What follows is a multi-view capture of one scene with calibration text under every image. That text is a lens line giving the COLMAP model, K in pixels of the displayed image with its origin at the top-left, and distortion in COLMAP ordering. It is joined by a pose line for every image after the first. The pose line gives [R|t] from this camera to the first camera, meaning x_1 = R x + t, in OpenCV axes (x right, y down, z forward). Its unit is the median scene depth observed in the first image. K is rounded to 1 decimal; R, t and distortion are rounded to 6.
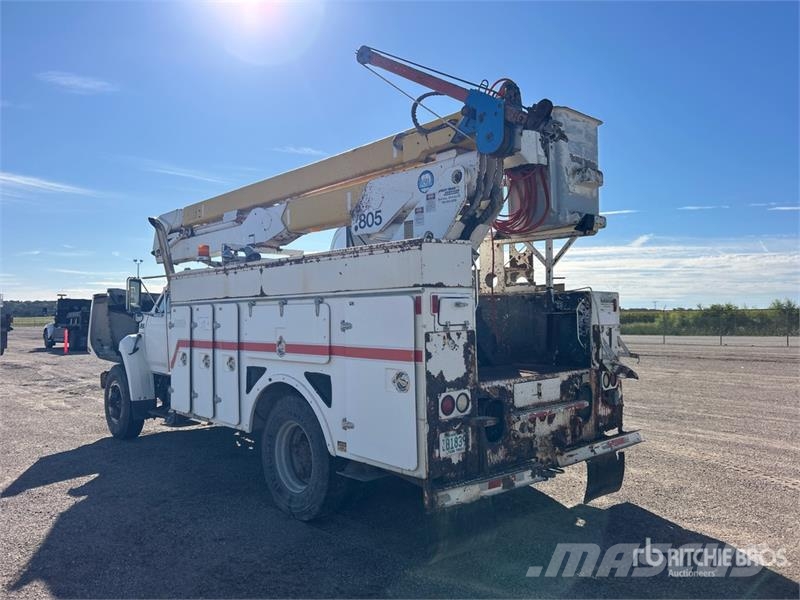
lens RADIAL K [[603.0, 0, 399.7], [0, 603.0, 295.9], [0, 0, 1]] dist [0.046450, -0.042572]
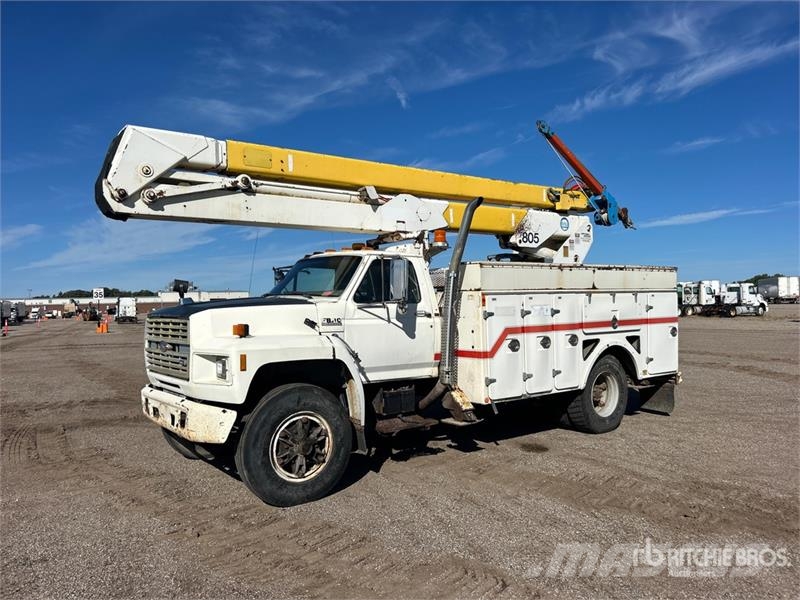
lens RADIAL K [[603.0, 0, 398.5], [0, 603.0, 299.5], [0, 0, 1]] dist [0.046450, -0.042572]
pose [[0.096603, 0.019705, 0.995128, -1.710612], [-0.008802, 0.999782, -0.018942, 0.056802], [-0.995284, -0.006929, 0.096755, 1.333011]]
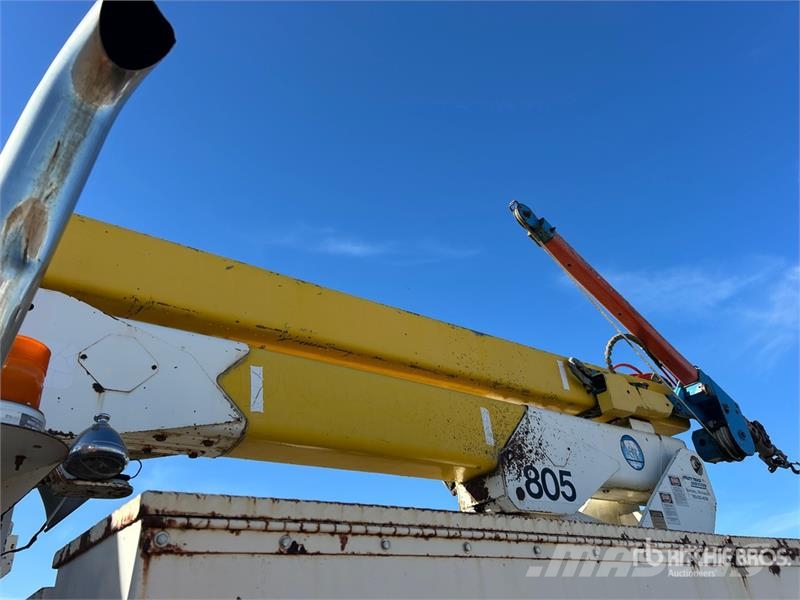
lens RADIAL K [[603.0, 0, 401.3], [0, 603.0, 302.4], [0, 0, 1]] dist [0.046450, -0.042572]
pose [[0.105535, 0.518326, 0.848646, -0.612342], [0.055474, 0.849015, -0.525449, -0.004303], [-0.992867, 0.102531, 0.060848, 1.219360]]
